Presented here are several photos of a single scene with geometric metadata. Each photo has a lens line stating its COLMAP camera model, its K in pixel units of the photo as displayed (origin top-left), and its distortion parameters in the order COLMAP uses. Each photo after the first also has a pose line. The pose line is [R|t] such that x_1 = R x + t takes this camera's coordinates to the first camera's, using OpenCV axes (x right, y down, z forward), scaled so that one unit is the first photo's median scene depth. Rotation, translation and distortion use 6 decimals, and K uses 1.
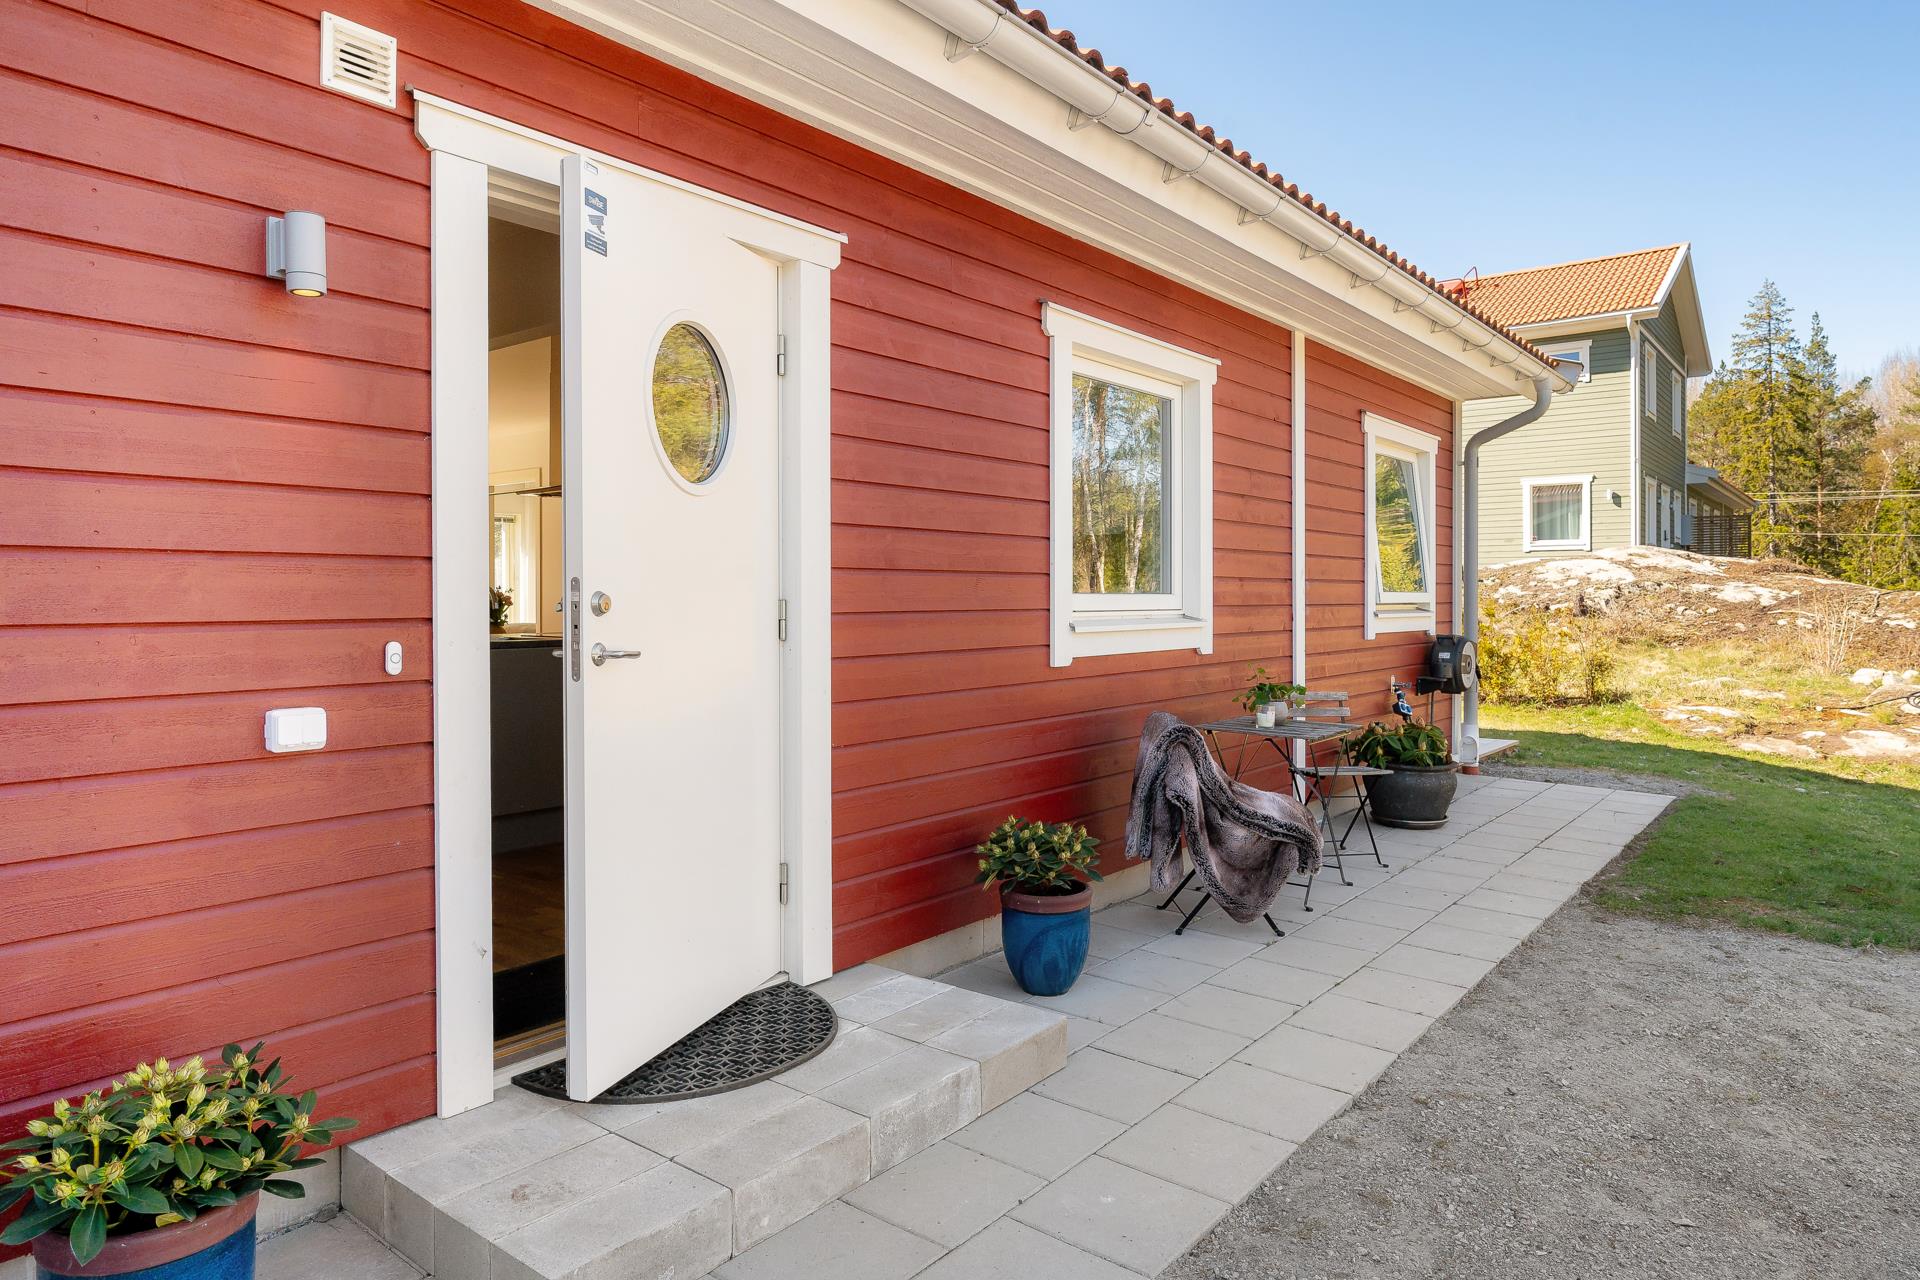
lens RADIAL K [[1169.6, 0, 961.3], [0, 1169.6, 604.6], [0, 0, 1]] dist [-0.004922, -0.002775]
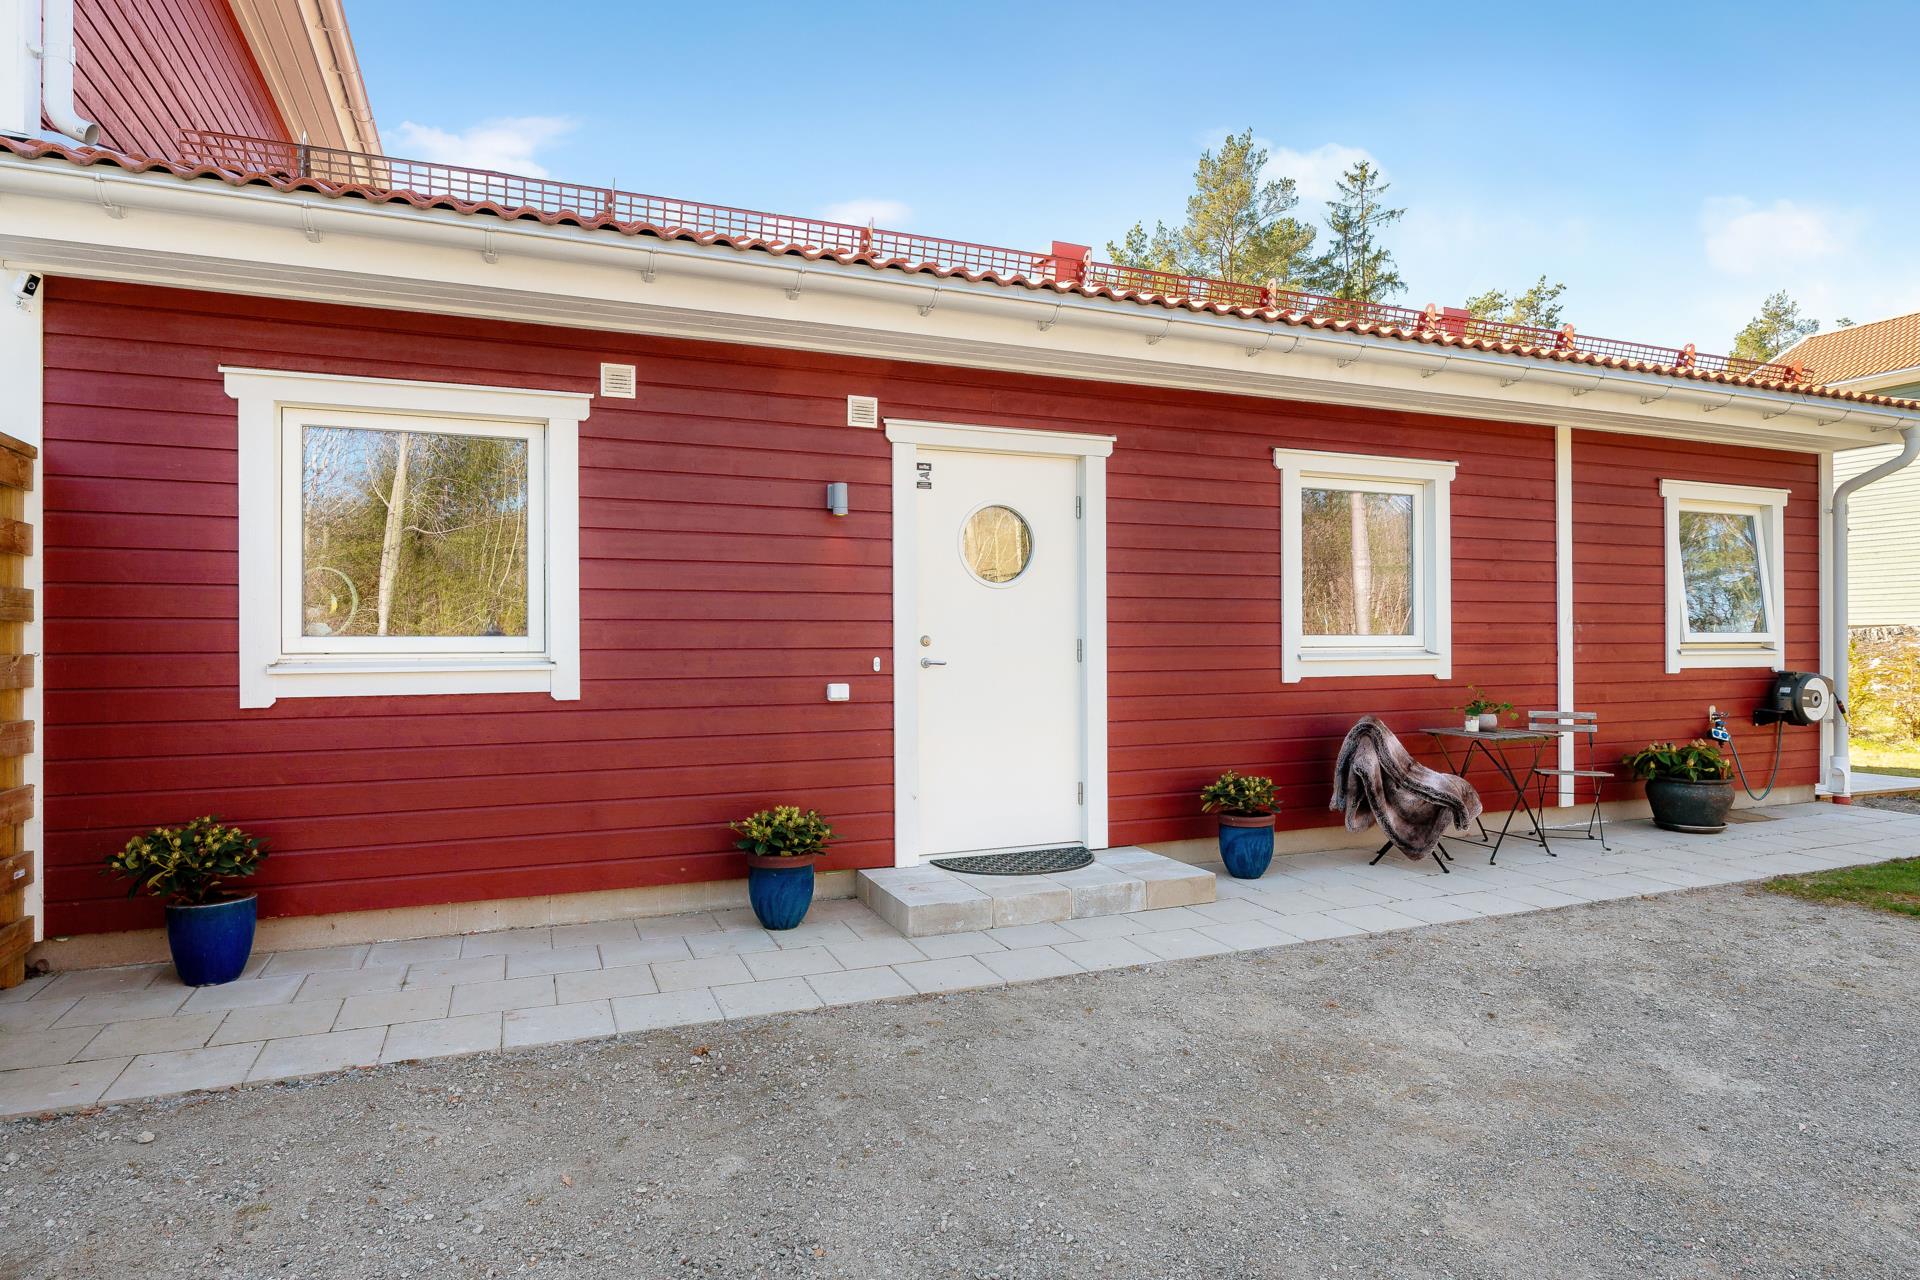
lens RADIAL K [[1048.0, 0, 961.3], [0, 1048.0, 643.6], [0, 0, 1]] dist [0.003957, 0.000211]
pose [[0.873927, -0.000947, -0.486056, 0.454394], [-0.000419, 0.999996, -0.002701, 0.006725], [0.486057, 0.002564, 0.873923, -0.498940]]
